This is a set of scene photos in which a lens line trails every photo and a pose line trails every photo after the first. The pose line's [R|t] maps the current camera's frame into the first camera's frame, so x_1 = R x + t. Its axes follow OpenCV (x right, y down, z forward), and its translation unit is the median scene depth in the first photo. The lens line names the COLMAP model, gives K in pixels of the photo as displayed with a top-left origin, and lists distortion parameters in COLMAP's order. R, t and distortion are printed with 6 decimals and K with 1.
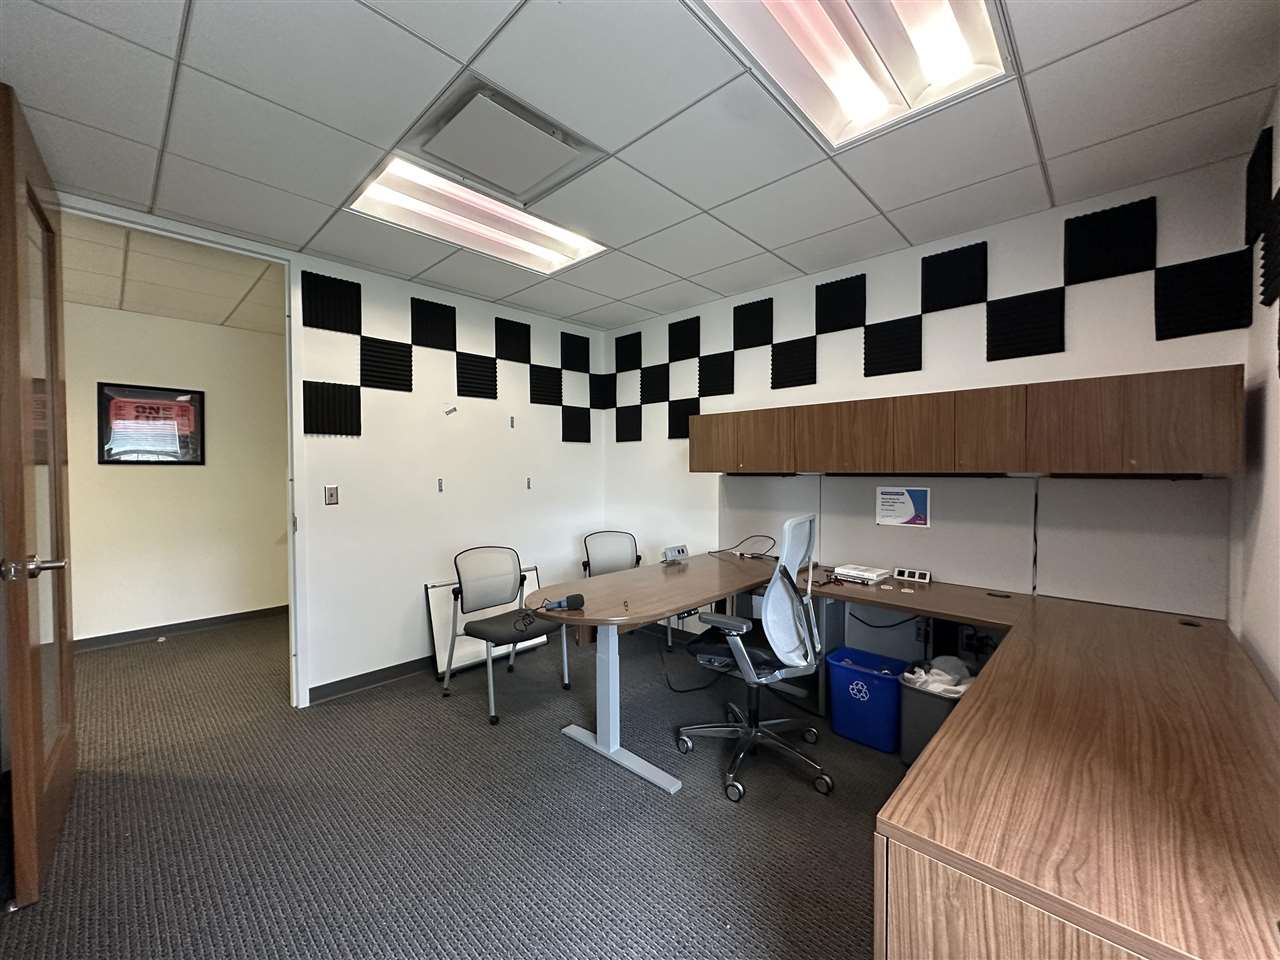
lens RADIAL K [[511.0, 0, 646.8], [0, 511.0, 477.5], [0, 0, 1]] dist [0.001127, -0.000009]
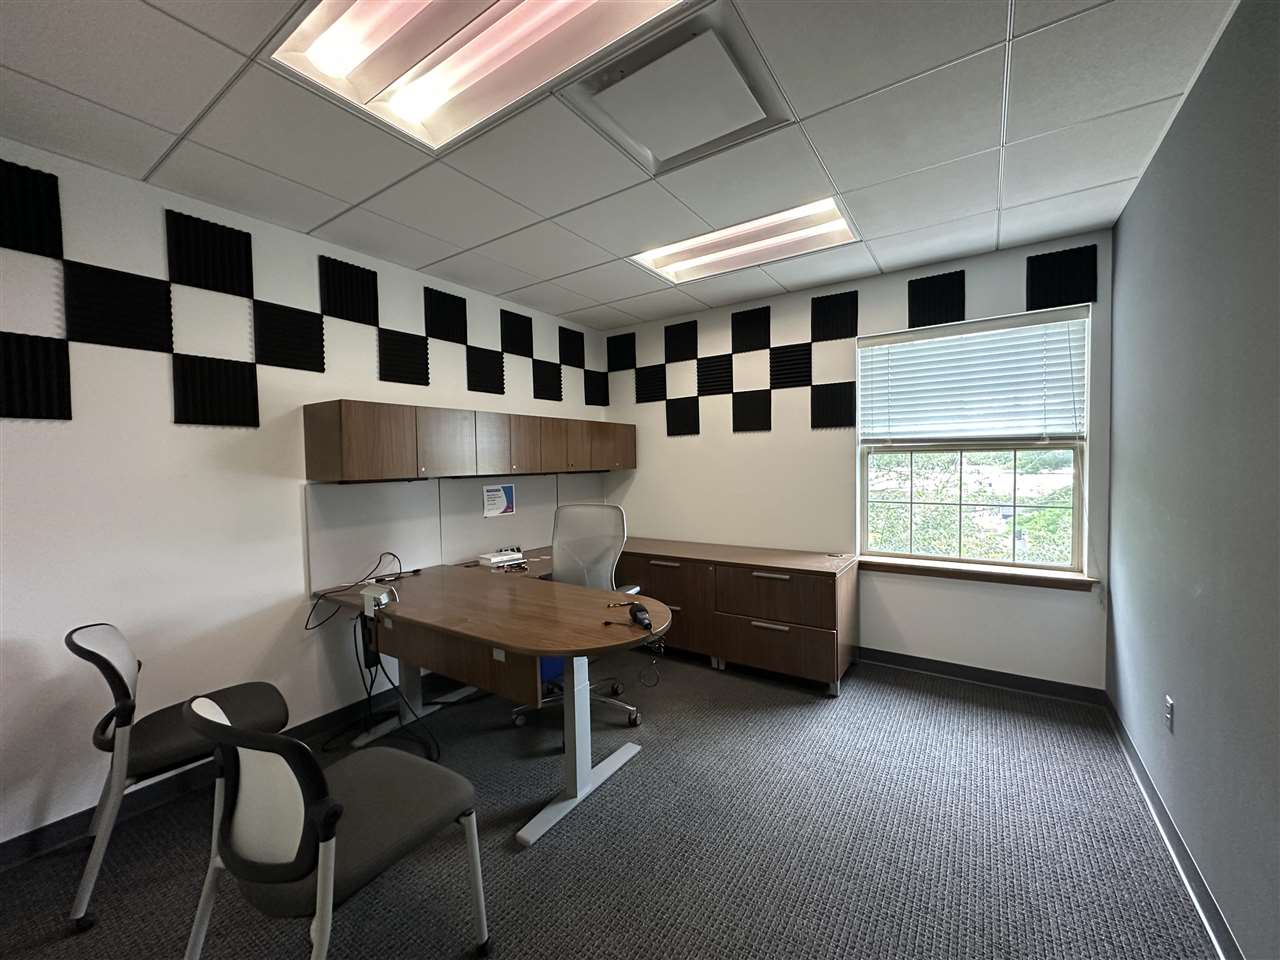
lens RADIAL K [[498.0, 0, 653.7], [0, 498.0, 476.0], [0, 0, 1]] dist [0.000595, 0.000031]
pose [[-0.170180, -0.027450, 0.985031, -0.739878], [0.033249, 0.998883, 0.033580, -0.029897], [-0.984852, 0.038466, -0.169078, 0.790652]]
